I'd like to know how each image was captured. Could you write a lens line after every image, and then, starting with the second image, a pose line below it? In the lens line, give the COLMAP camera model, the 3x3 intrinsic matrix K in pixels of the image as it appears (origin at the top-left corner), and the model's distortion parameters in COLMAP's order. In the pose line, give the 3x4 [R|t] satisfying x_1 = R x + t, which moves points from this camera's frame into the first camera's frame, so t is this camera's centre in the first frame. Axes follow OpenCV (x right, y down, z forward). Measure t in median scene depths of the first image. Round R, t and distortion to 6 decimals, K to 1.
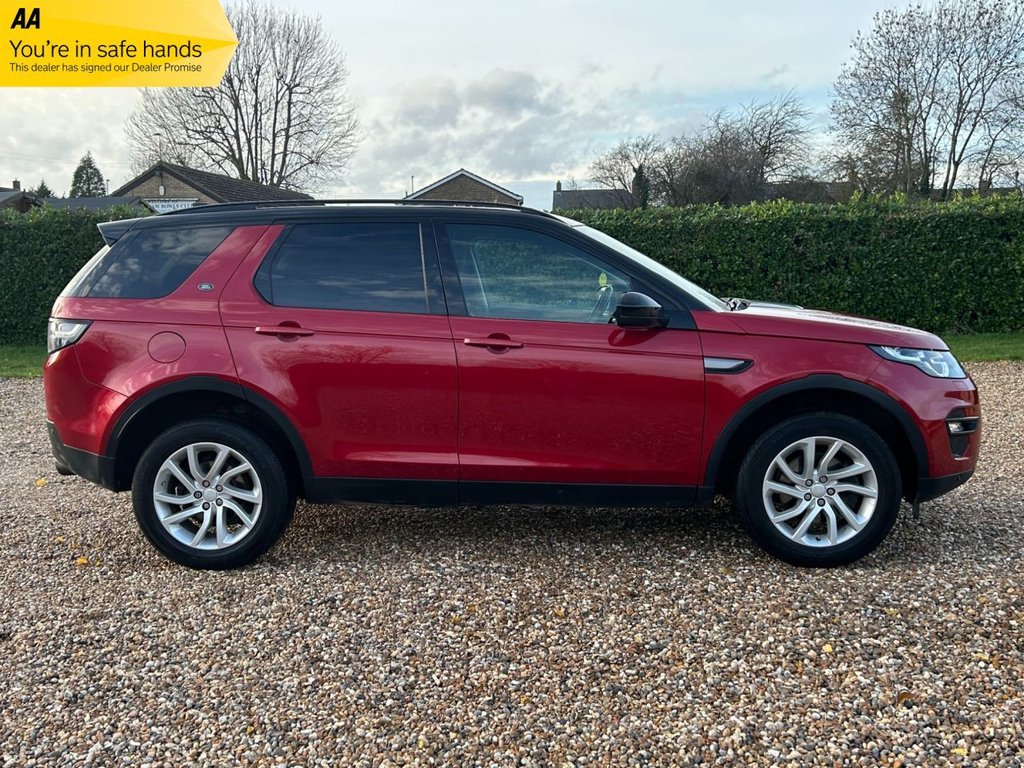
lens RADIAL K [[1092.3, 0, 512.2], [0, 1092.3, 388.8], [0, 0, 1]] dist [0.039068, 0.000000]
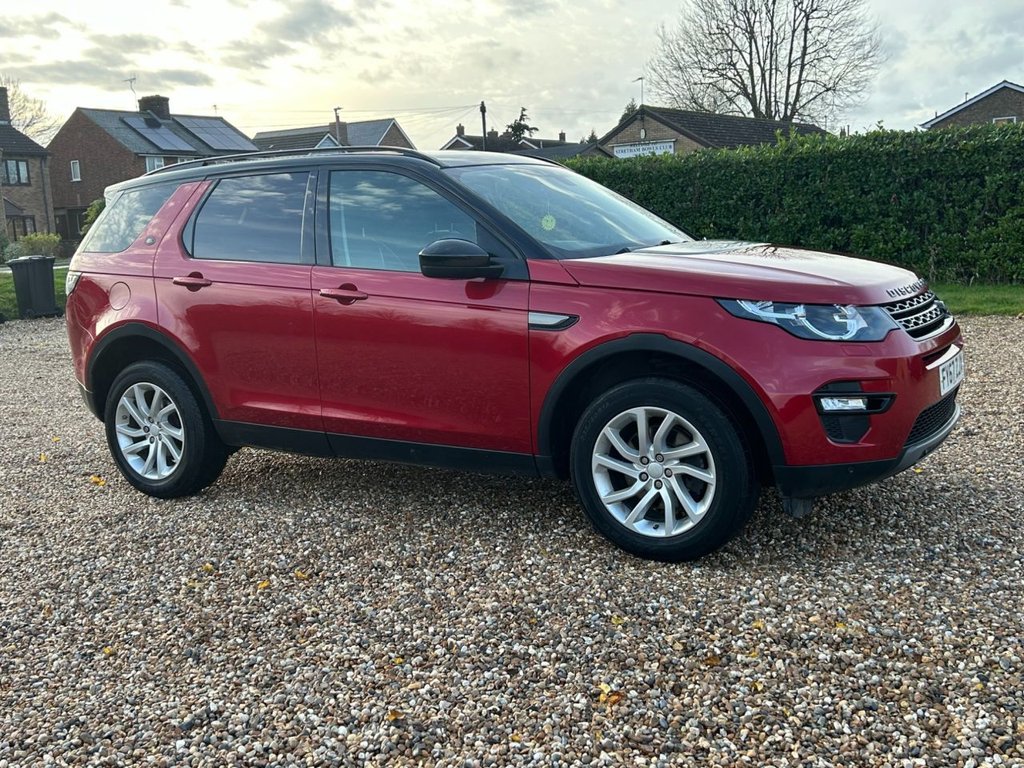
lens RADIAL K [[1092.3, 0, 506.1], [0, 1092.3, 388.6], [0, 0, 1]] dist [0.039068, 0.000000]
pose [[0.872211, 0.044990, -0.487056, 0.175486], [-0.016926, 0.997941, 0.061870, -0.006101], [0.488837, -0.045720, 0.871176, 0.063296]]
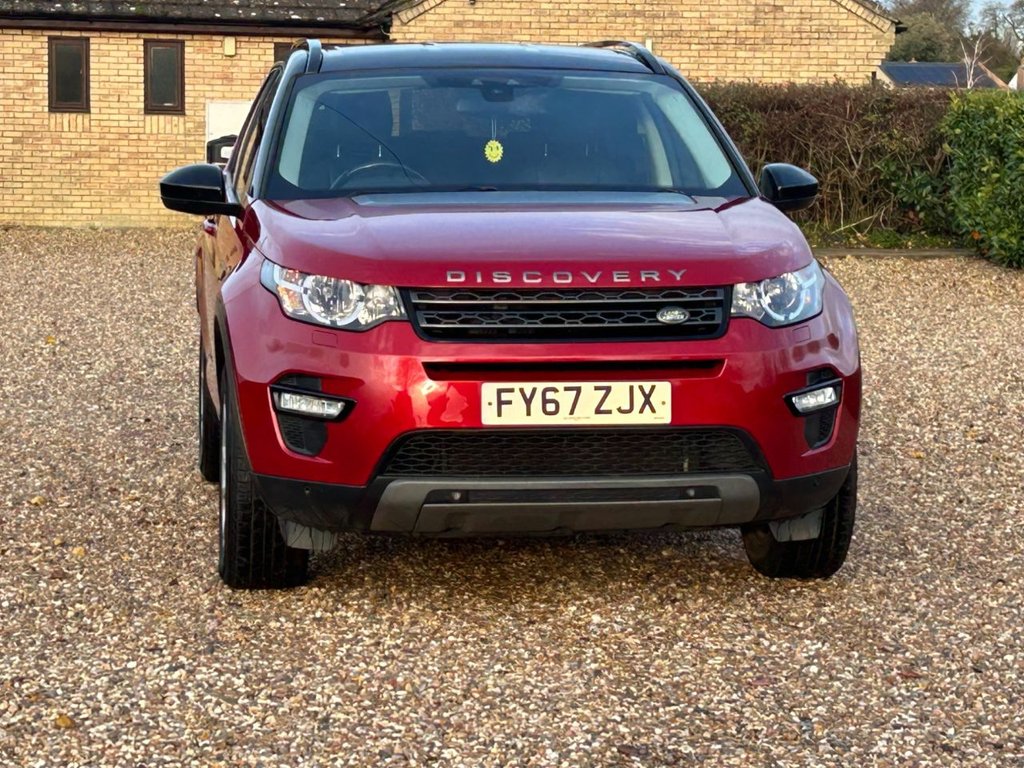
lens RADIAL K [[2938.2, 0, 510.8], [0, 2938.2, 388.7], [0, 0, 1]] dist [0.187139, 0.000000]
pose [[0.167497, 0.101191, -0.980666, 0.620908], [-0.112145, 0.990218, 0.083022, -0.037508], [0.979473, 0.096071, 0.177207, 0.250894]]
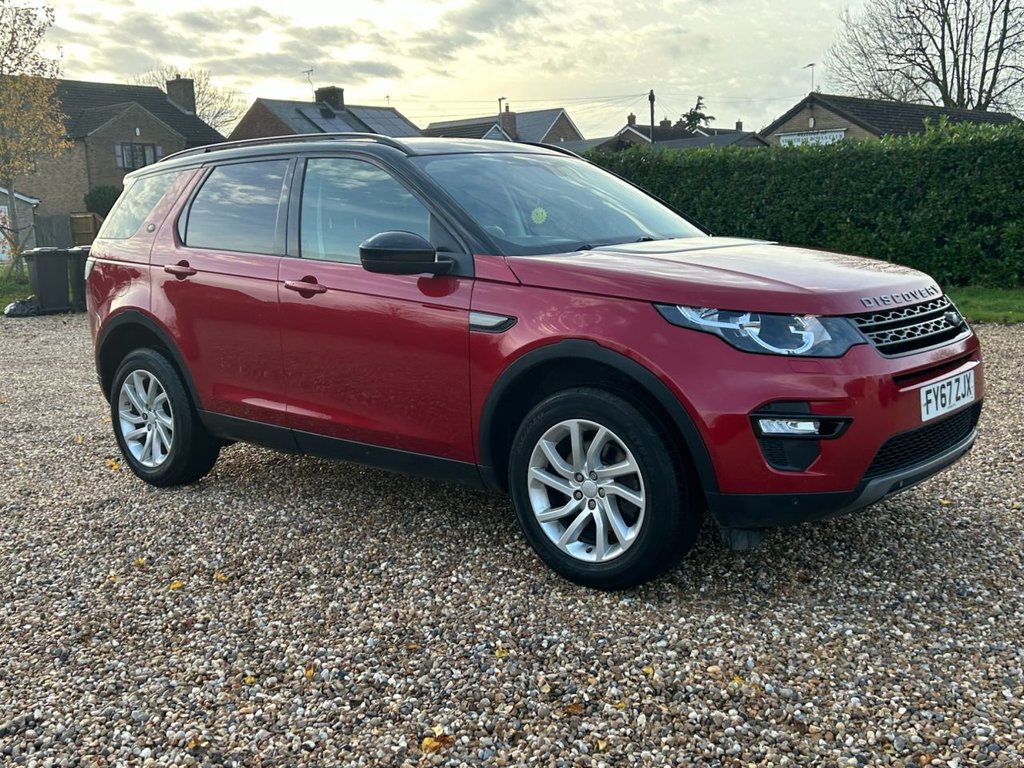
lens RADIAL K [[1092.3, 0, 506.1], [0, 1092.3, 393.8], [0, 0, 1]] dist [0.039068, 0.000000]
pose [[0.781646, 0.085689, -0.617808, 0.210570], [-0.046006, 0.995741, 0.079901, -0.009885], [0.622023, -0.034031, 0.782259, 0.108230]]
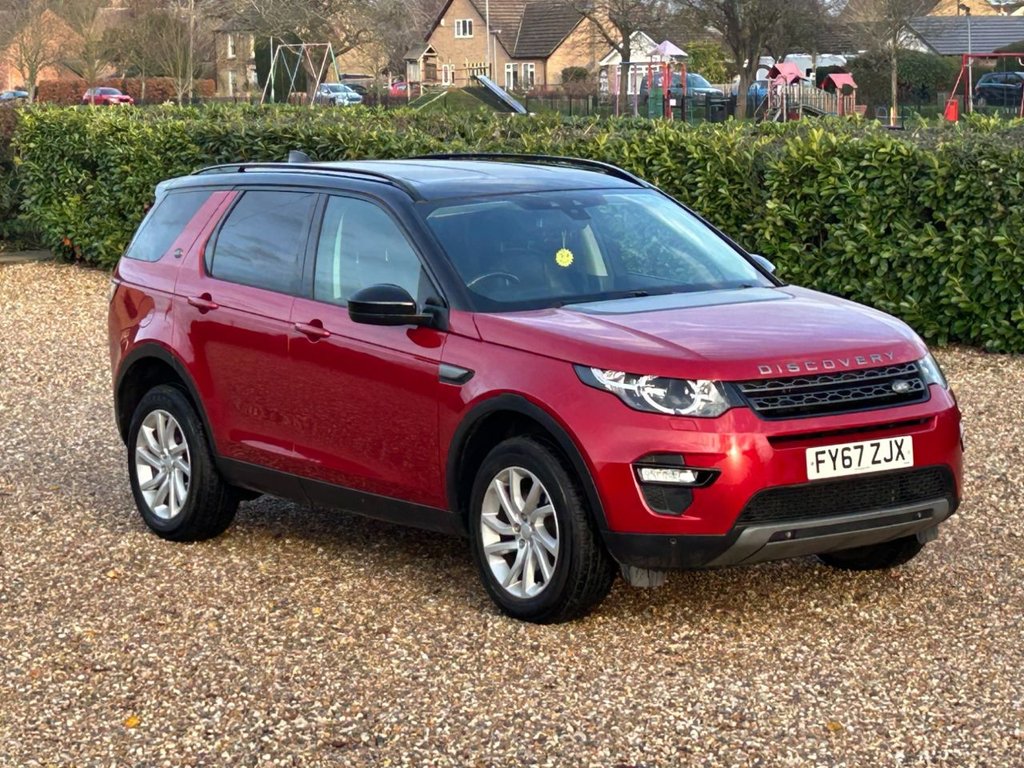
lens RADIAL K [[2938.2, 0, 541.2], [0, 2938.2, 372.1], [0, 0, 1]] dist [0.187139, 0.000000]
pose [[0.621176, 0.080371, -0.779539, 0.613577], [-0.068953, 0.996474, 0.047792, -0.041603], [0.780632, 0.024064, 0.624528, -0.124431]]
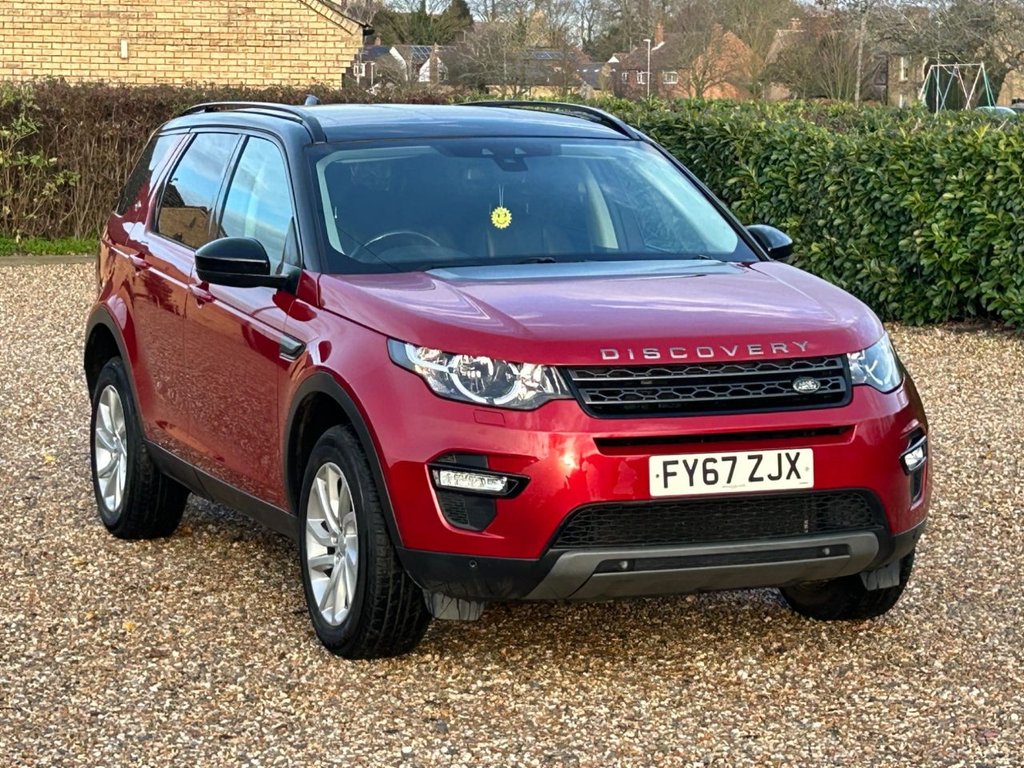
lens RADIAL K [[2938.2, 0, 536.0], [0, 2938.2, 374.8], [0, 0, 1]] dist [0.187139, 0.000000]
pose [[0.412511, 0.096897, -0.905785, 0.595649], [-0.102124, 0.992978, 0.059715, -0.040084], [0.905210, 0.067870, 0.419510, 0.098094]]
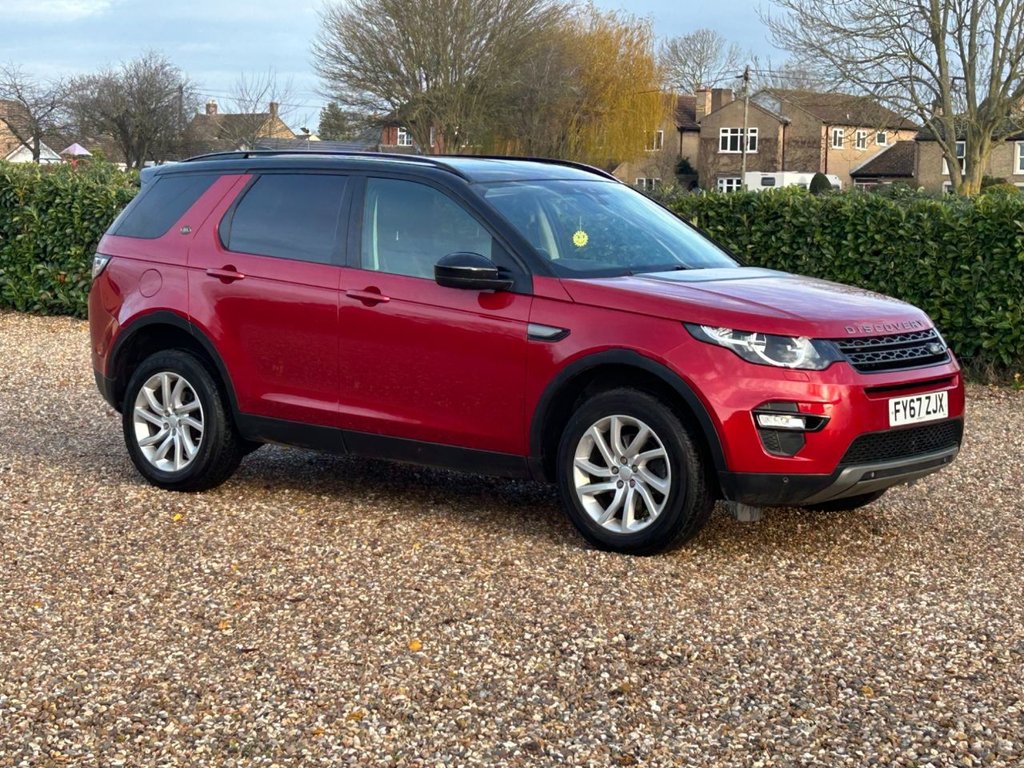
lens RADIAL K [[2152.2, 0, 518.6], [0, 2152.2, 387.1], [0, 0, 1]] dist [0.122585, 0.000000]
pose [[0.810605, 0.082867, -0.579700, 0.381054], [-0.090036, 0.995803, 0.016449, -0.000814], [0.578630, 0.038860, 0.814664, -0.169641]]
